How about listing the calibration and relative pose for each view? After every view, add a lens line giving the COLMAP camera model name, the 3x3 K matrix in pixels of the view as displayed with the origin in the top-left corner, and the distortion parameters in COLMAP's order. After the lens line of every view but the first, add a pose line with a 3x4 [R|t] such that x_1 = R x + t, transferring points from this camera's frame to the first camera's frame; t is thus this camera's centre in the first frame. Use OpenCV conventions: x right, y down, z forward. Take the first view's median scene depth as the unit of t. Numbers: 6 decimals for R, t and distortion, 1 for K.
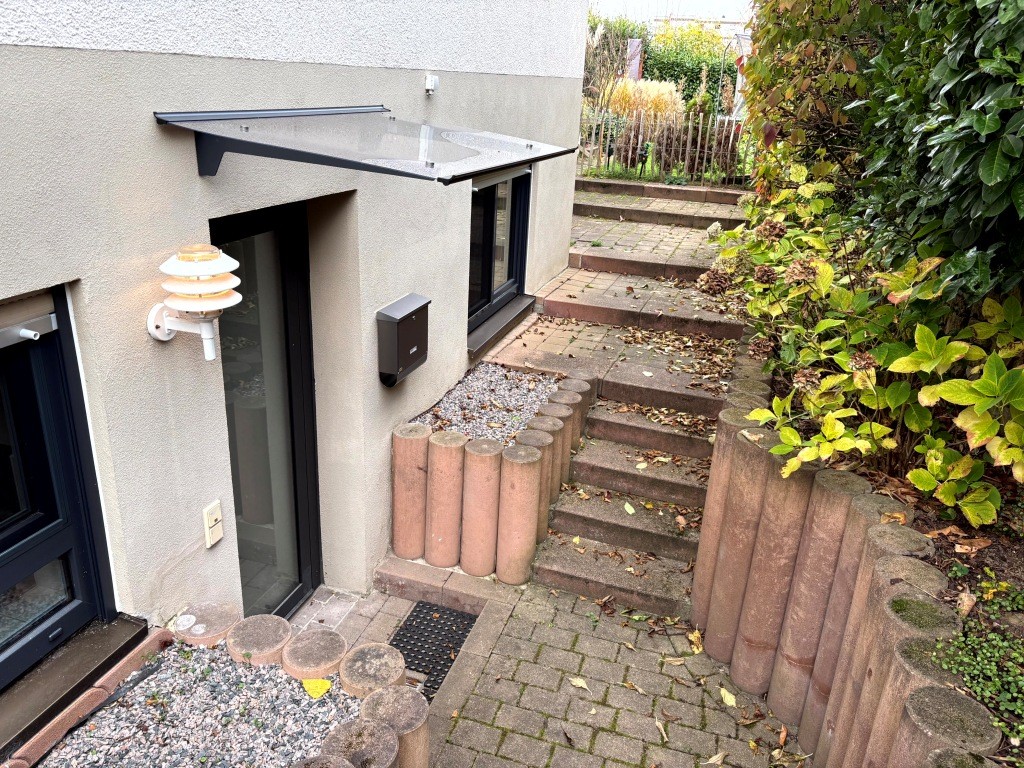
lens RADIAL K [[773.9, 0, 511.5], [0, 773.9, 385.6], [0, 0, 1]] dist [0.042763, -0.001184]
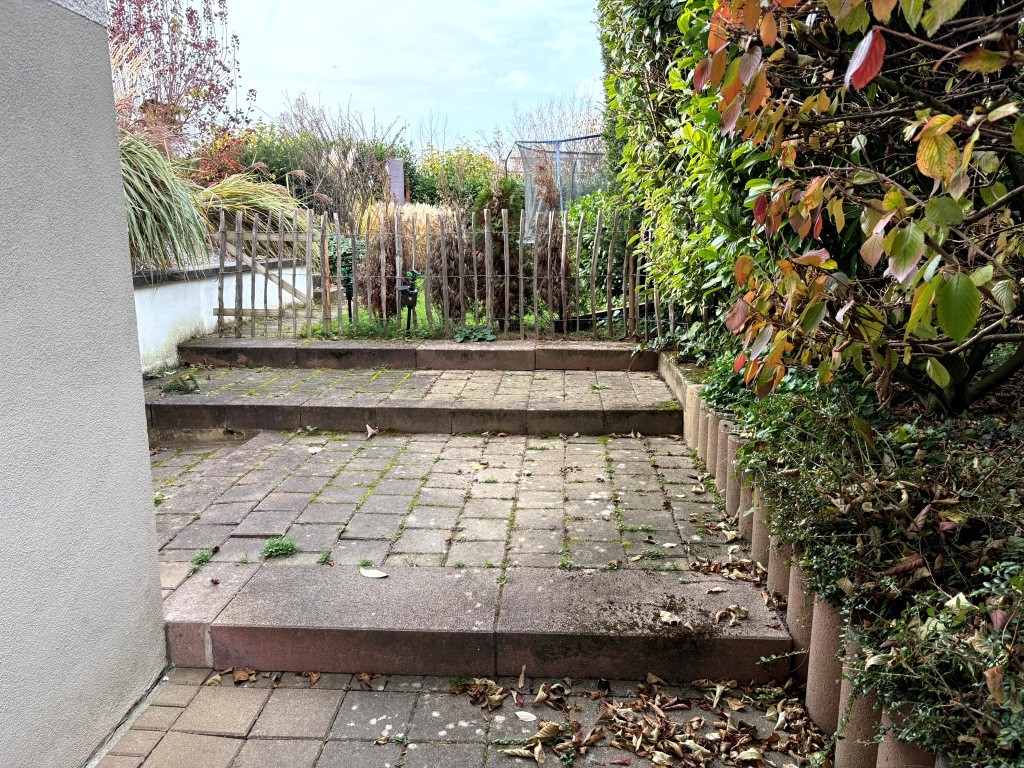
lens RADIAL K [[773.9, 0, 512.8], [0, 773.9, 384.1], [0, 0, 1]] dist [0.042763, -0.001184]
pose [[0.962292, -0.101414, 0.252406, 0.098868], [0.144211, 0.976970, -0.157265, -0.142375], [-0.230644, 0.187734, 0.954756, 0.493242]]
